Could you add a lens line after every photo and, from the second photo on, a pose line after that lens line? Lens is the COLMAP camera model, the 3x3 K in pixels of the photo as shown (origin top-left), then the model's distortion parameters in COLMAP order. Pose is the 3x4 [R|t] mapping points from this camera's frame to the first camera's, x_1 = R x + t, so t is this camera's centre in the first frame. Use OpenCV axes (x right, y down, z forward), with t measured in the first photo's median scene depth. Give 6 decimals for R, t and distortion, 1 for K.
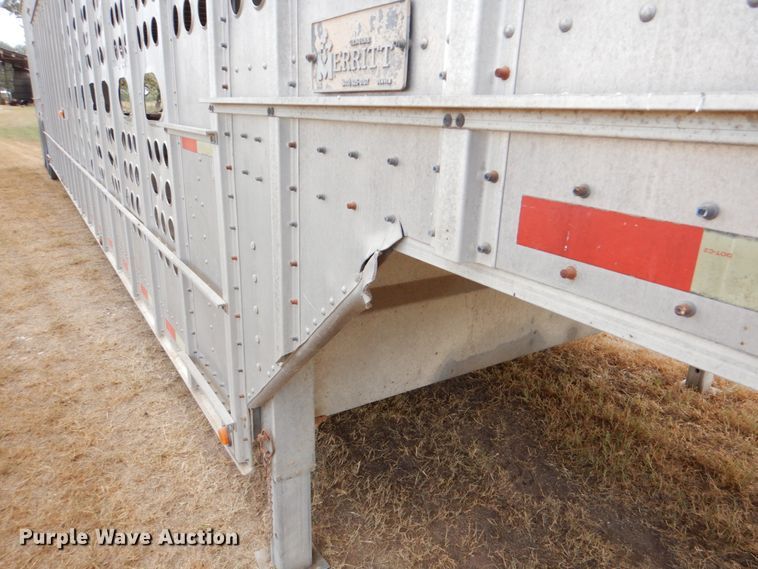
lens RADIAL K [[546.5, 0, 385.4], [0, 546.5, 283.6], [0, 0, 1]] dist [0.019877, -0.009504]
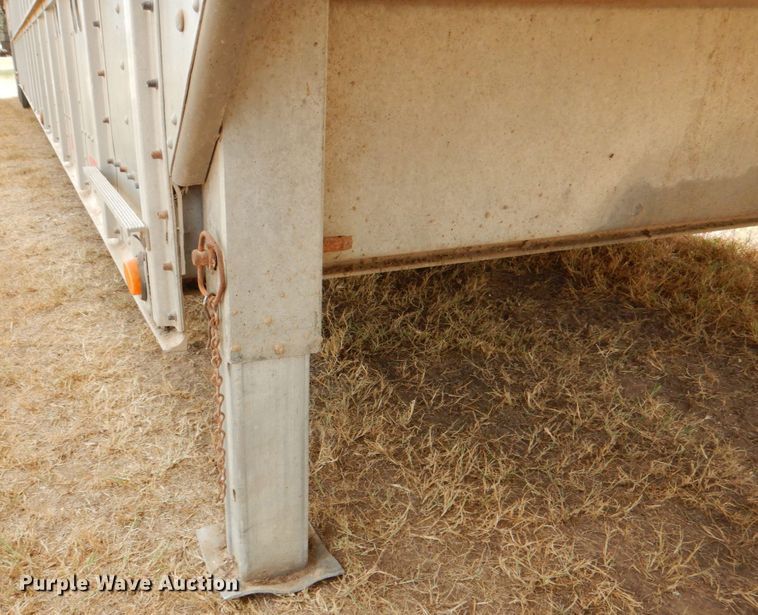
lens RADIAL K [[744.4, 0, 281.9], [0, 744.4, 354.9], [0, 0, 1]] dist [0.035294, -0.008304]
pose [[0.975128, 0.066863, -0.211315, -0.026144], [-0.039458, 0.990552, 0.131341, 0.217847], [0.218100, -0.119736, 0.968553, 0.341514]]
